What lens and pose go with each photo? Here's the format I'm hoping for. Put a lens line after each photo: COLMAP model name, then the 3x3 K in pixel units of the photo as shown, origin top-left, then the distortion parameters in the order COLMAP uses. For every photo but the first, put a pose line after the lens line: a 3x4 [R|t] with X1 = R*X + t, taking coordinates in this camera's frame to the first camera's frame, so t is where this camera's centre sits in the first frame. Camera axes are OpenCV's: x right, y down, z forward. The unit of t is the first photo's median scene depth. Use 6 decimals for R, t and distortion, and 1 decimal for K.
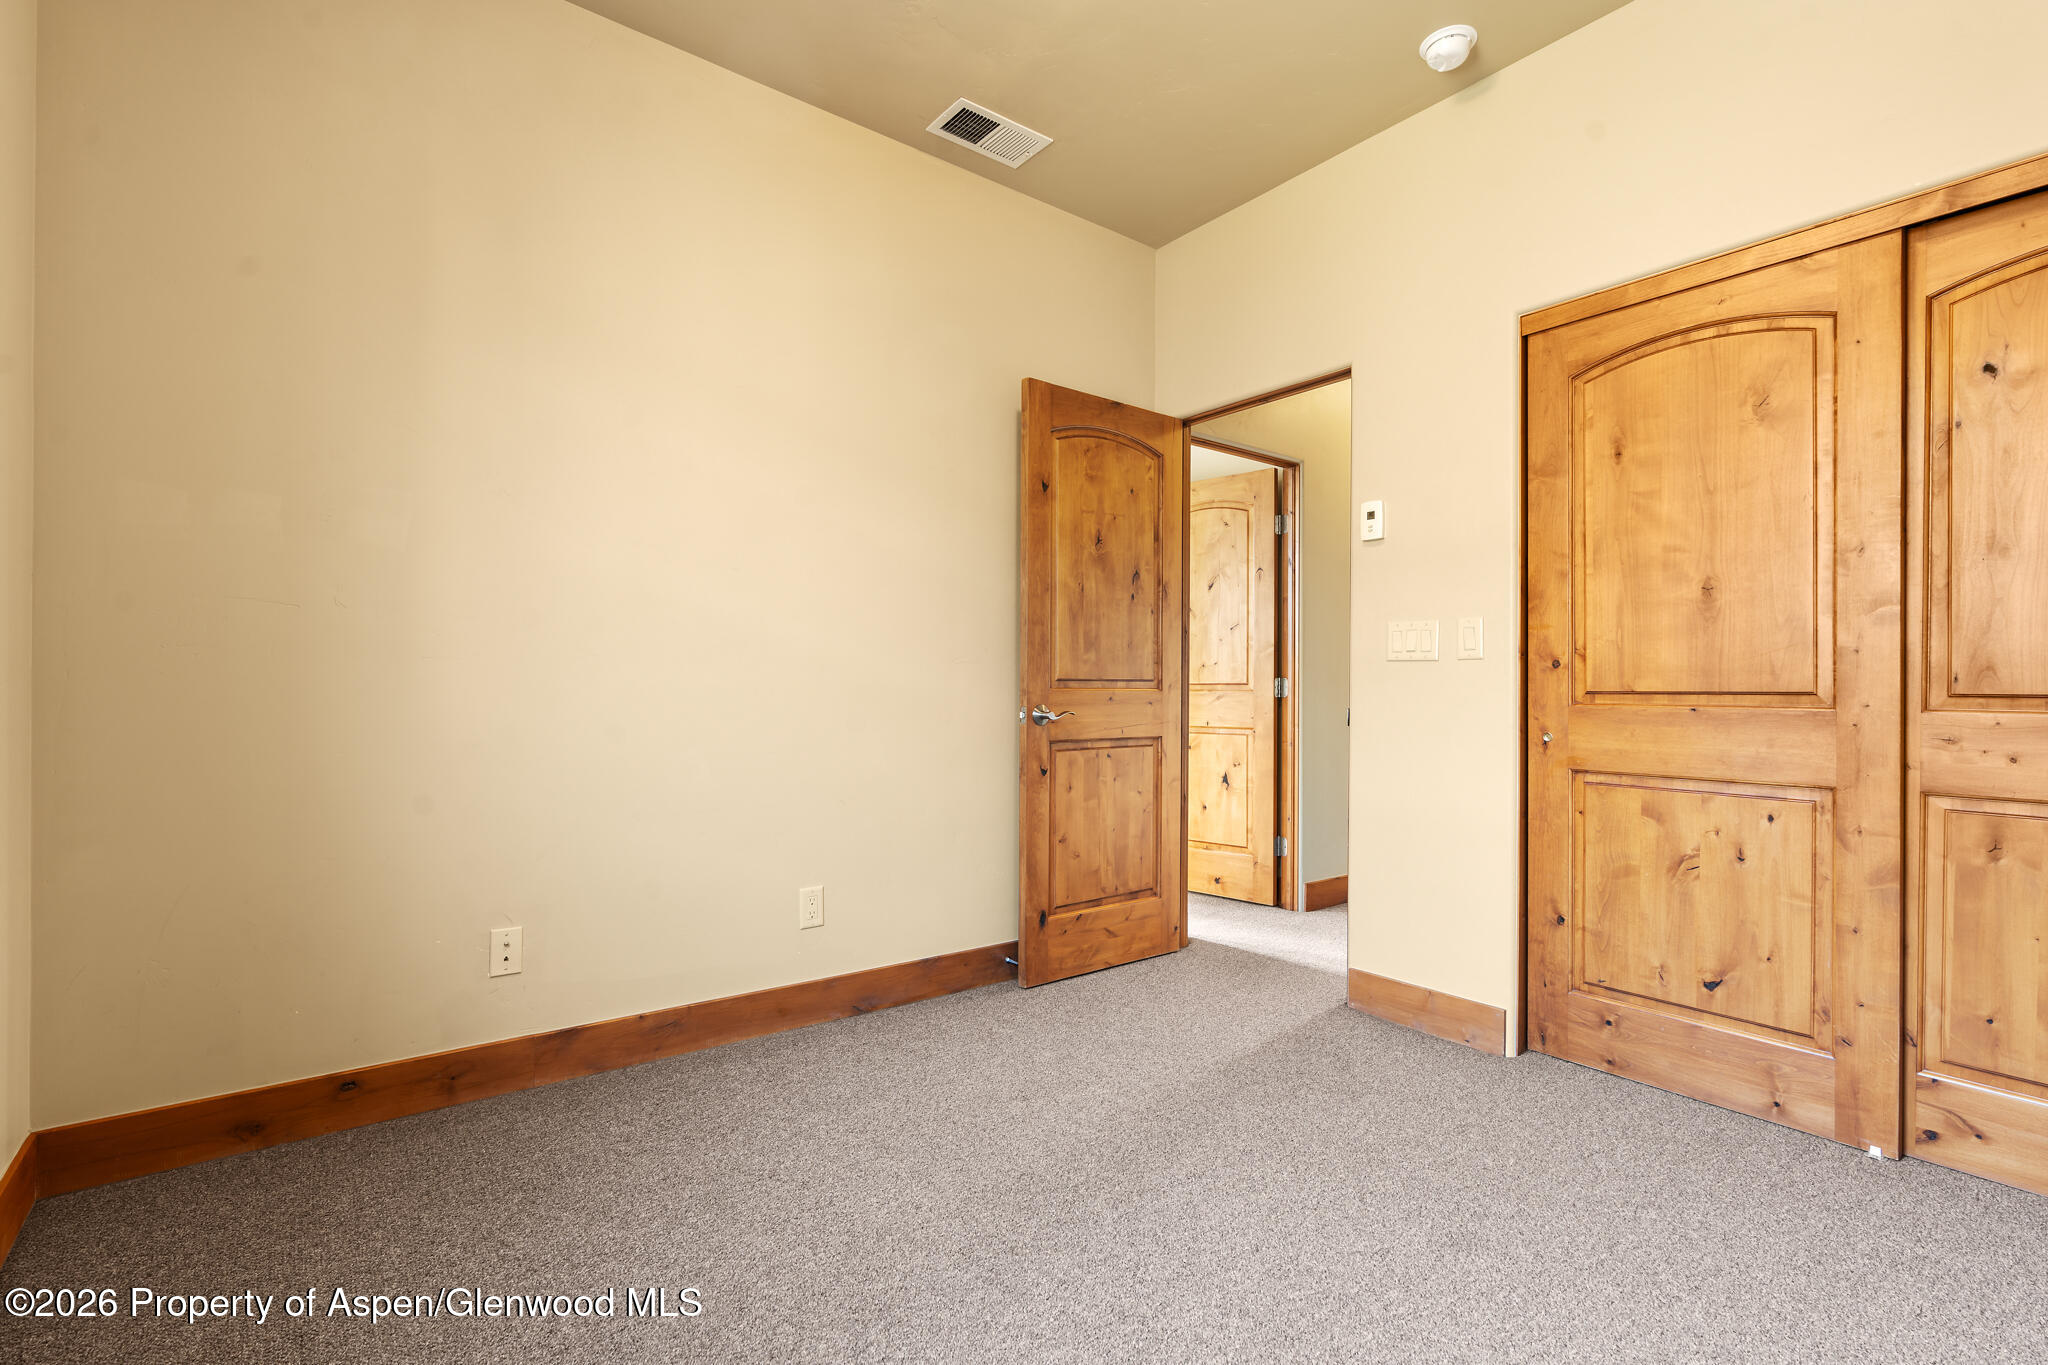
lens RADIAL K [[928.1, 0, 1024.3], [0, 928.1, 678.6], [0, 0, 1]] dist [0.002542, 0.002069]
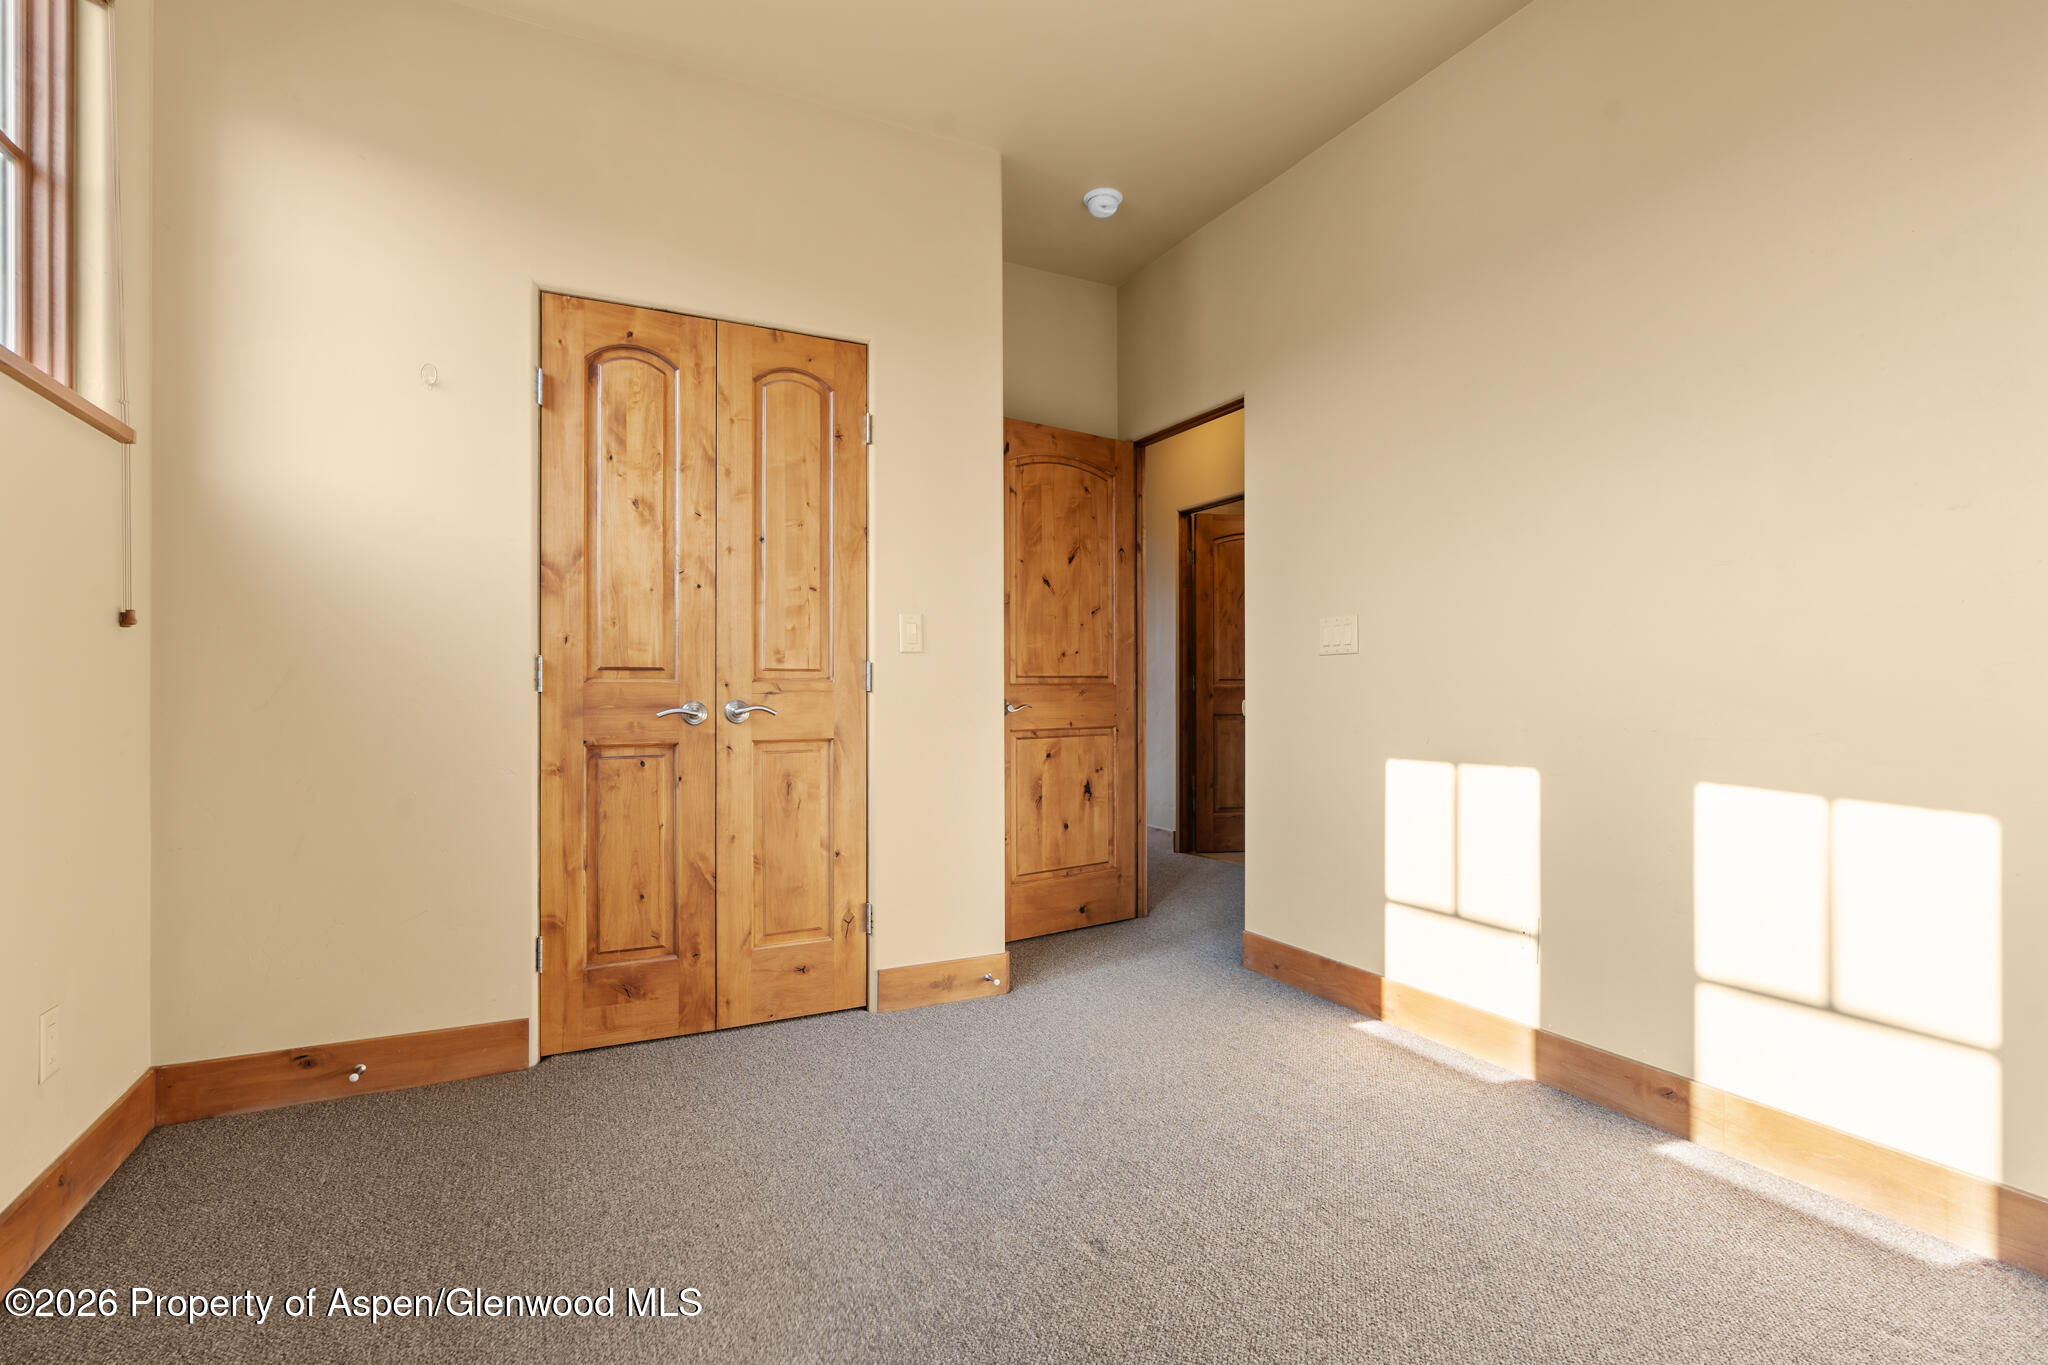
lens RADIAL K [[928.1, 0, 1023.9], [0, 928.1, 687.8], [0, 0, 1]] dist [0.002542, 0.002069]
pose [[0.164629, -0.004774, 0.986344, -0.637797], [0.003158, 0.999986, 0.004313, 0.012037], [-0.986351, 0.002405, 0.164641, 0.920190]]
